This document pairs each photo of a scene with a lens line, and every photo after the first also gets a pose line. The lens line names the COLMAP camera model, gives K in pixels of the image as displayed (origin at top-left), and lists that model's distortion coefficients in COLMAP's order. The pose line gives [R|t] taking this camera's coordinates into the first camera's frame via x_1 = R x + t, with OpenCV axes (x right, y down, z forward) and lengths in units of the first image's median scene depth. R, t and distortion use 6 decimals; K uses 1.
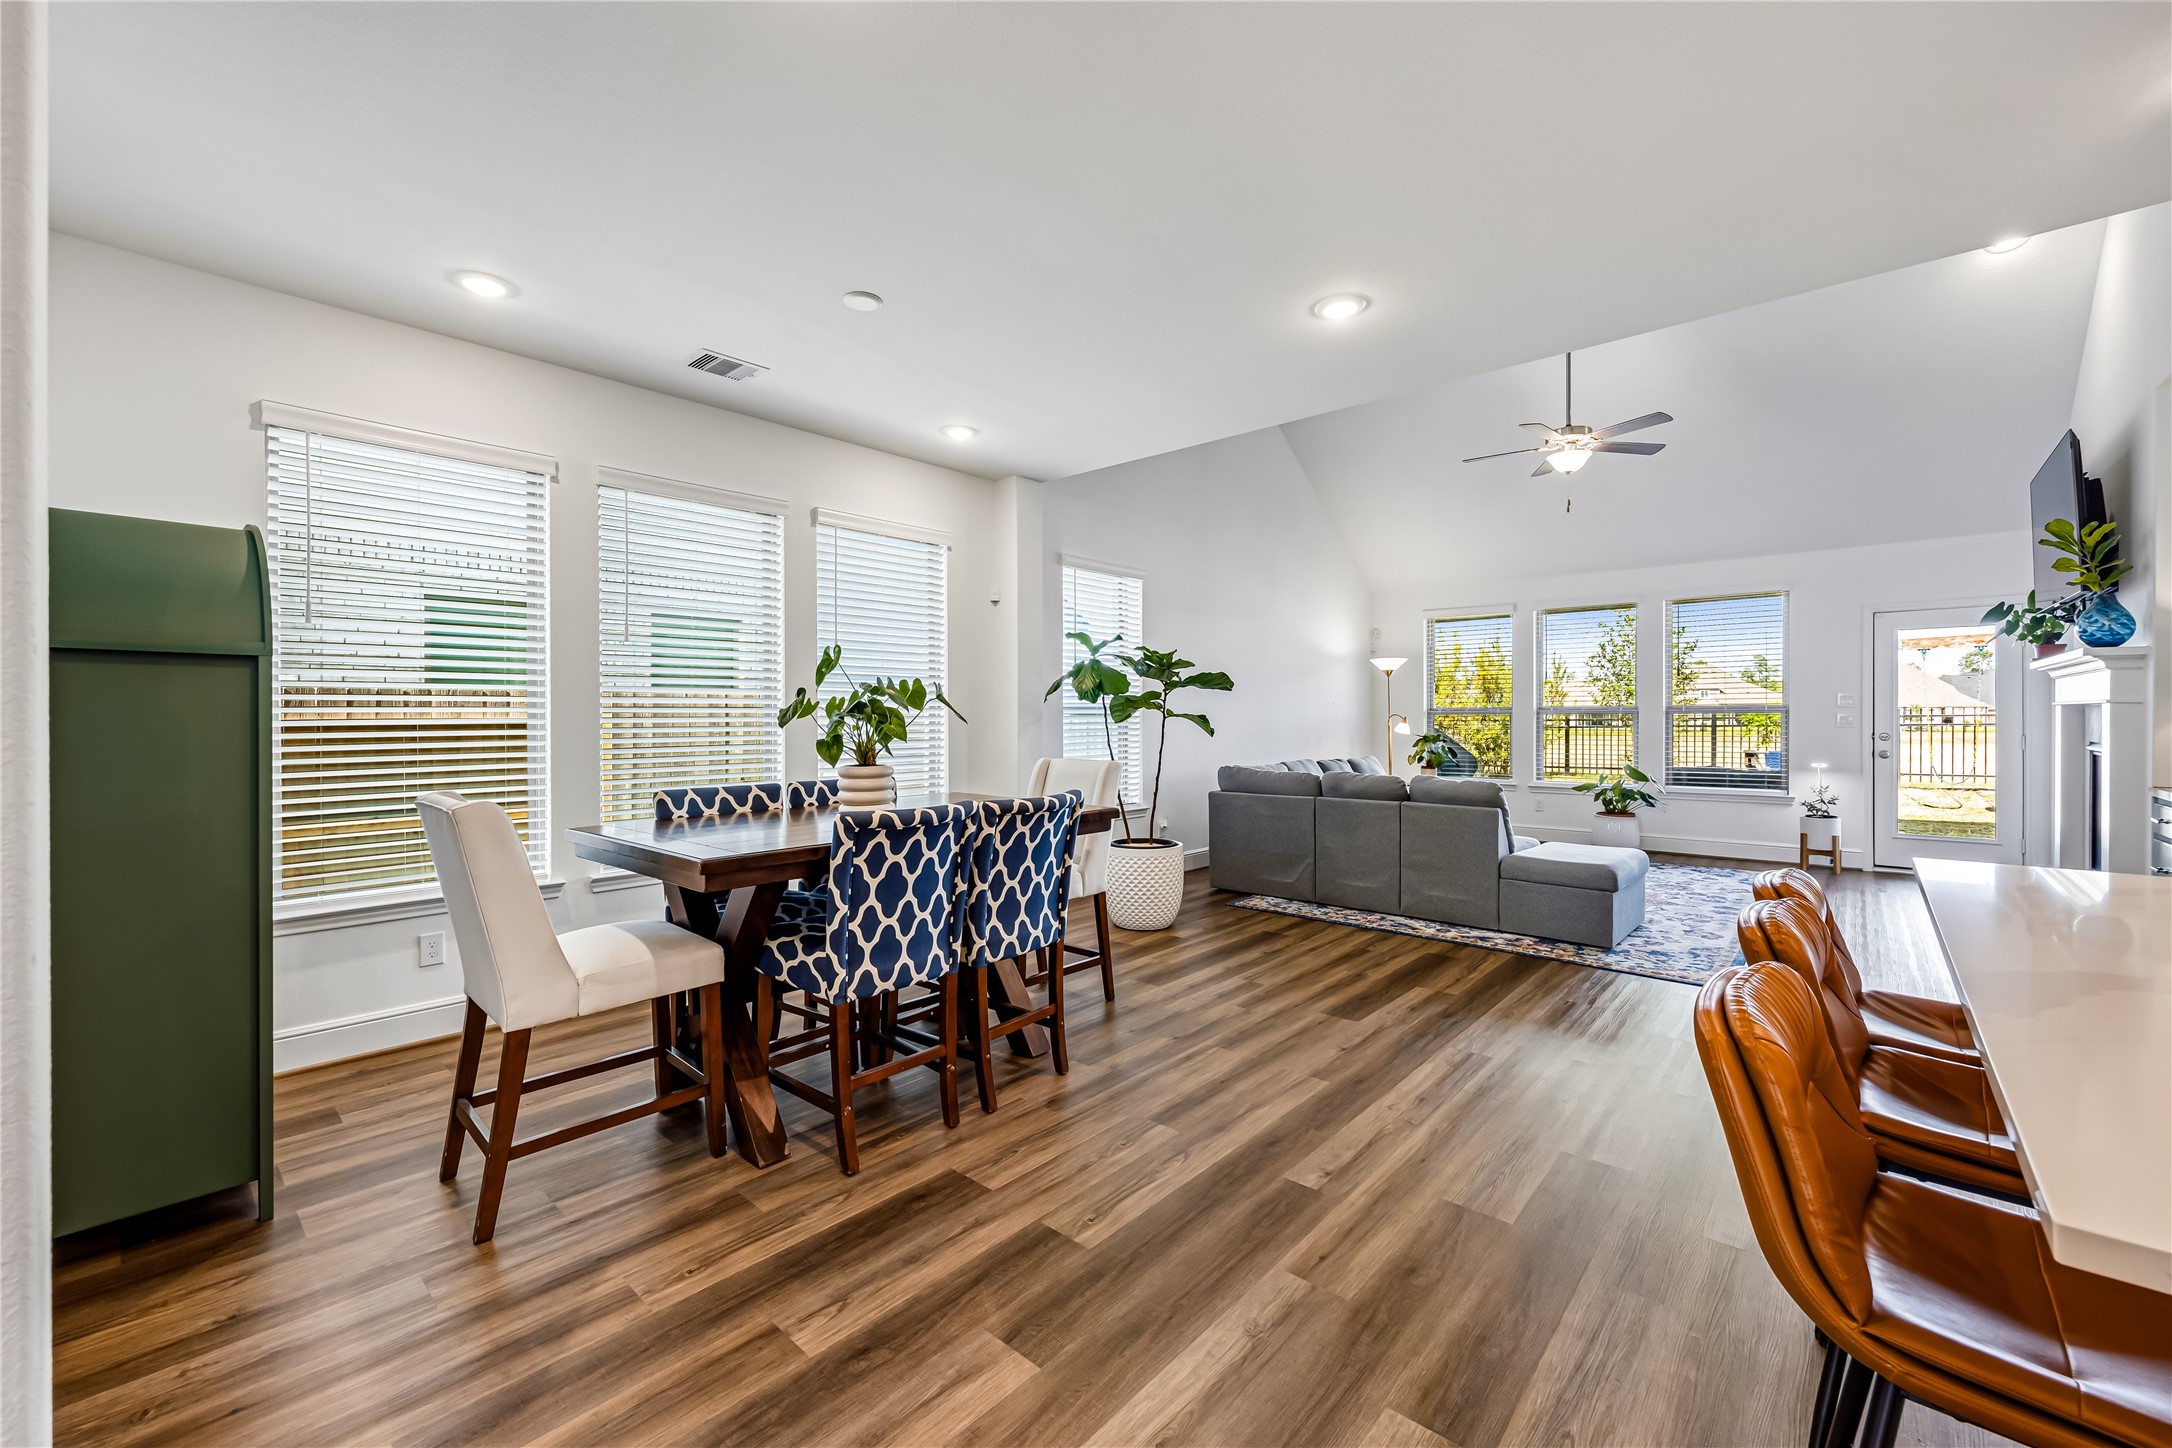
lens RADIAL K [[876.2, 0, 1073.9], [0, 876.2, 713.8], [0, 0, 1]] dist [-0.003031, 0.000733]
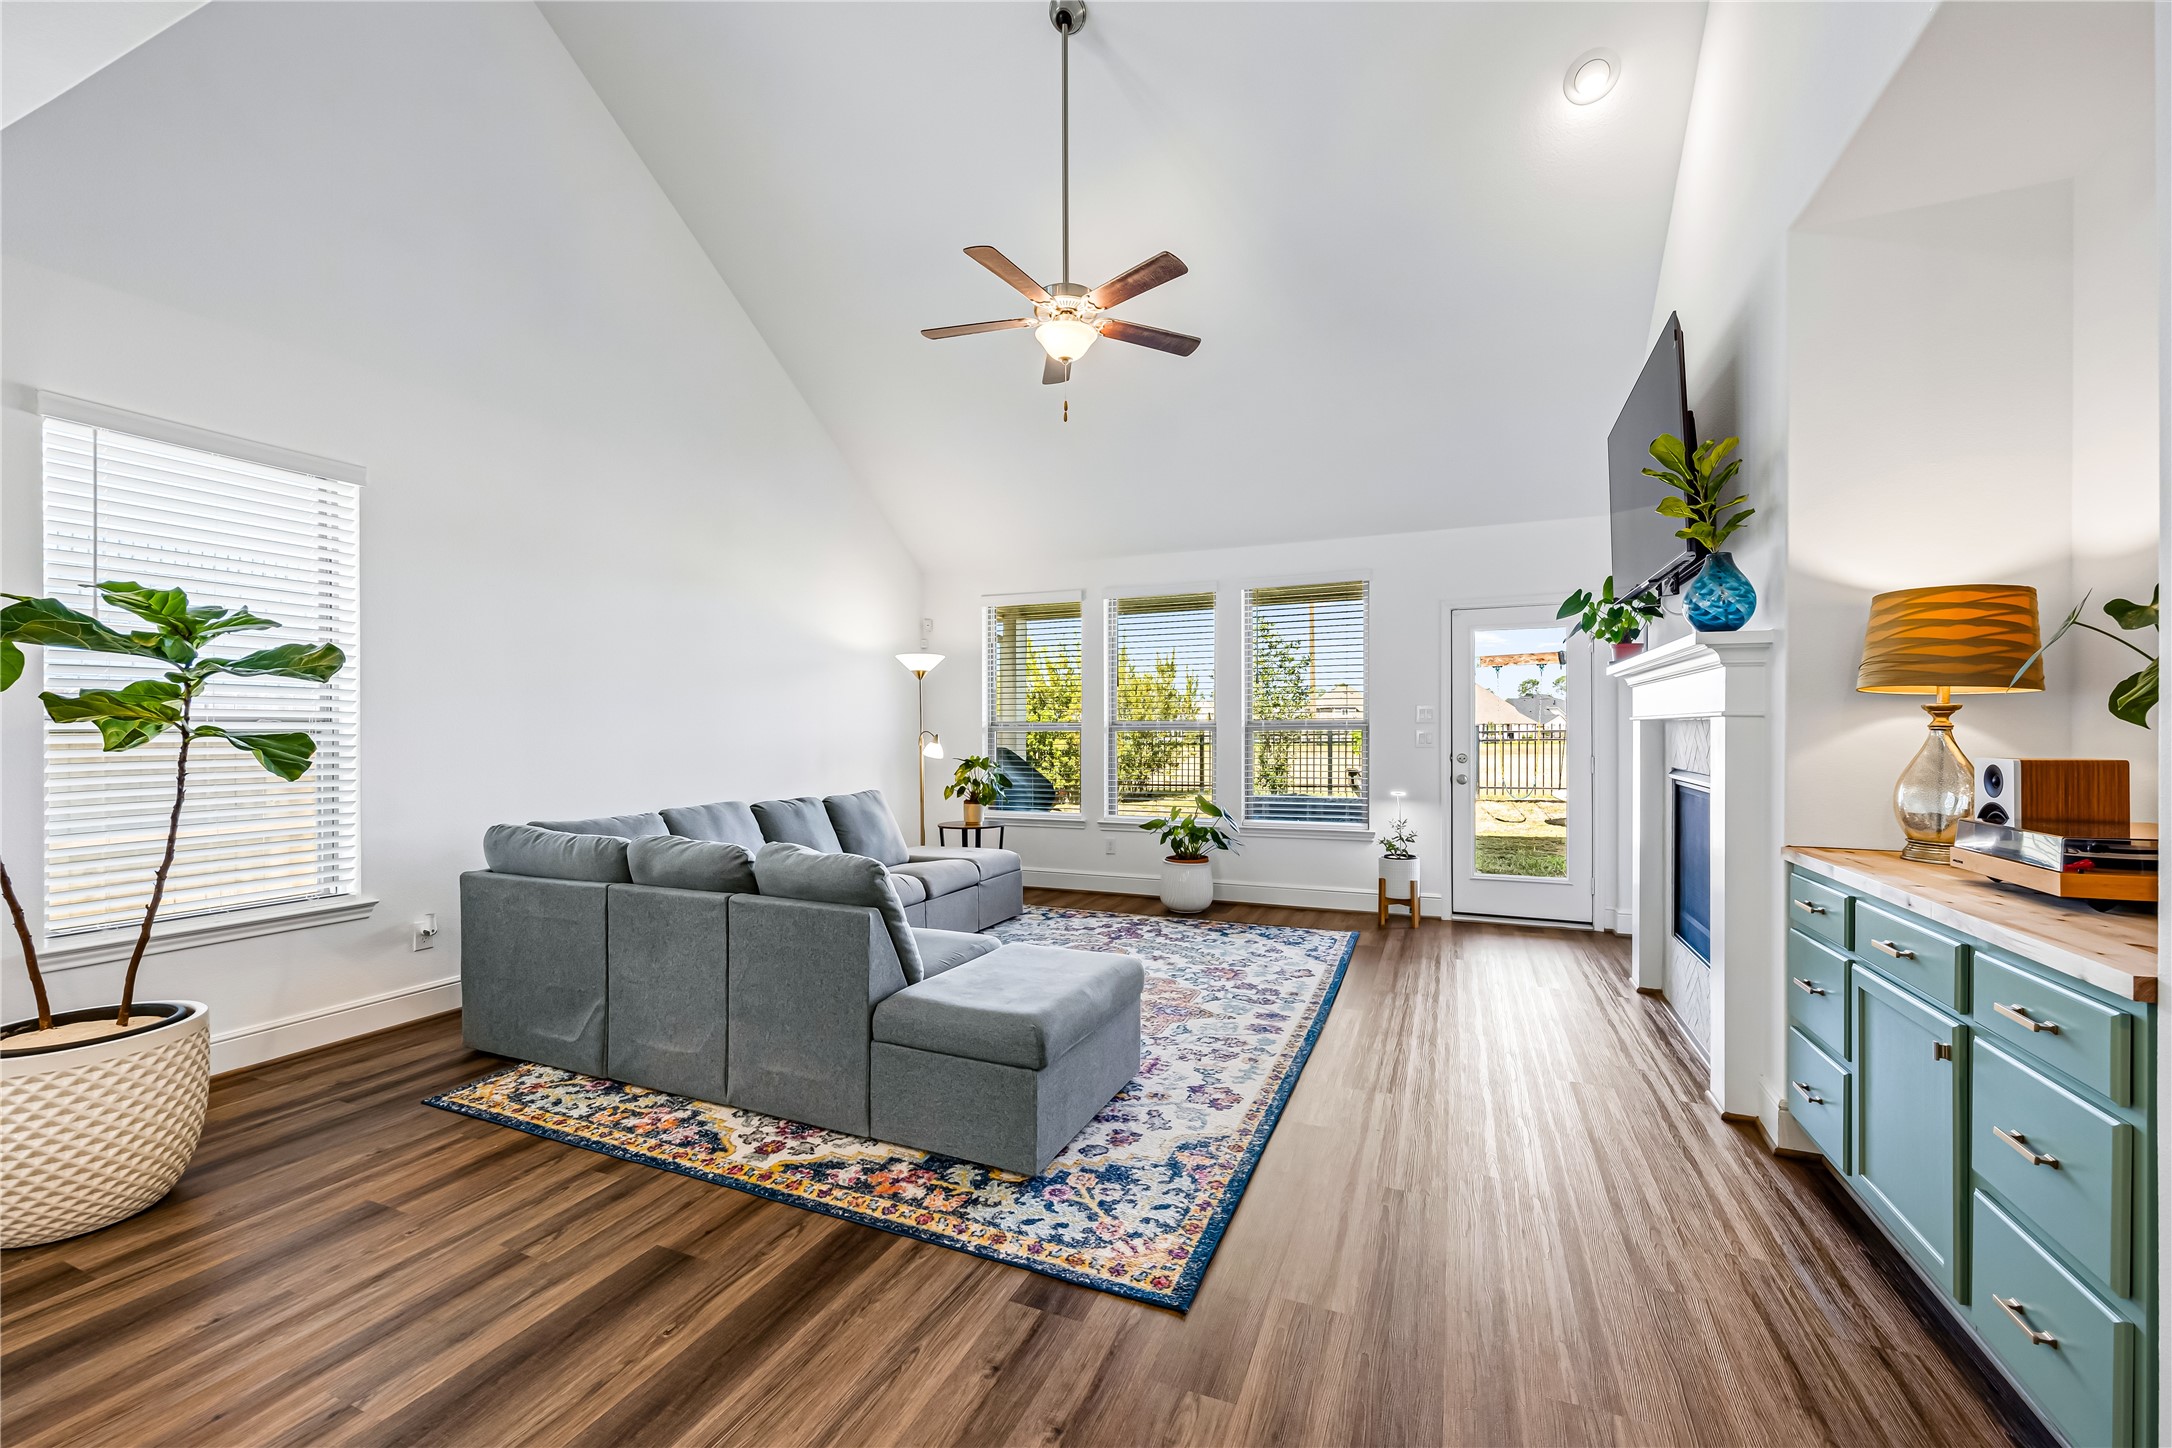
lens RADIAL K [[876.2, 0, 1079.5], [0, 876.2, 721.9], [0, 0, 1]] dist [-0.003031, 0.000733]
pose [[0.946805, 0.003569, 0.321787, 0.382240], [-0.000893, 0.999964, -0.008464, -0.001197], [-0.321805, 0.007726, 0.946774, 0.399090]]
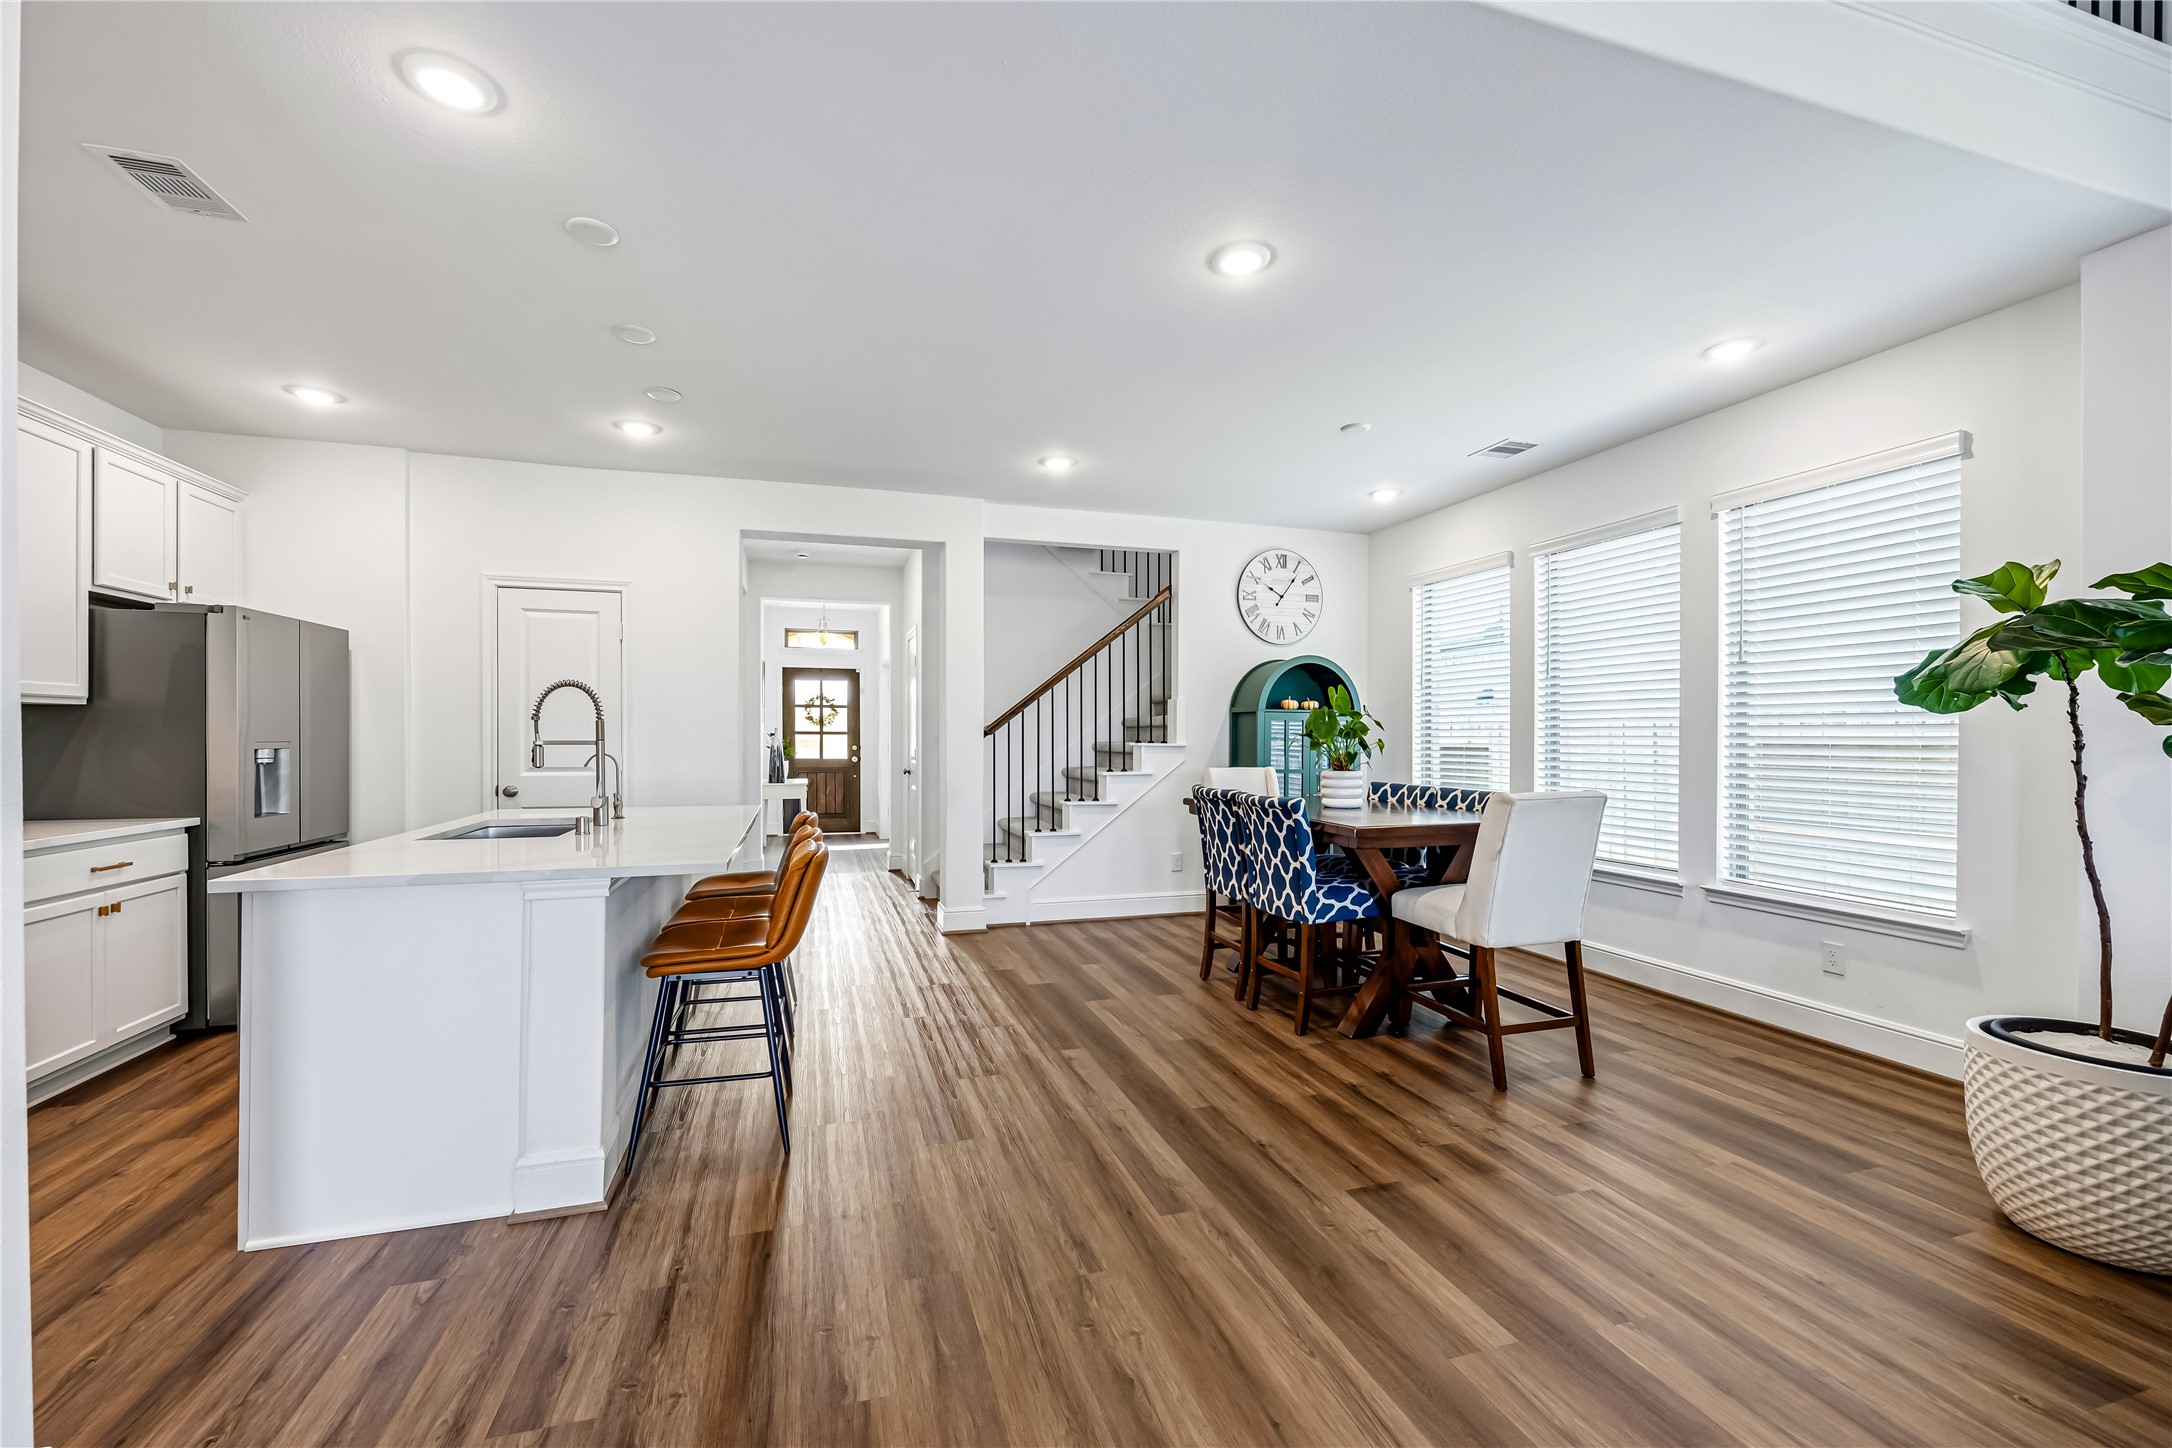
lens RADIAL K [[876.2, 0, 1079.8], [0, 876.2, 741.9], [0, 0, 1]] dist [-0.003031, 0.000733]
pose [[-0.511877, 0.008711, -0.859015, 0.638648], [-0.001987, 0.999934, 0.011324, -0.000502], [0.859057, 0.007504, -0.511826, 0.742064]]
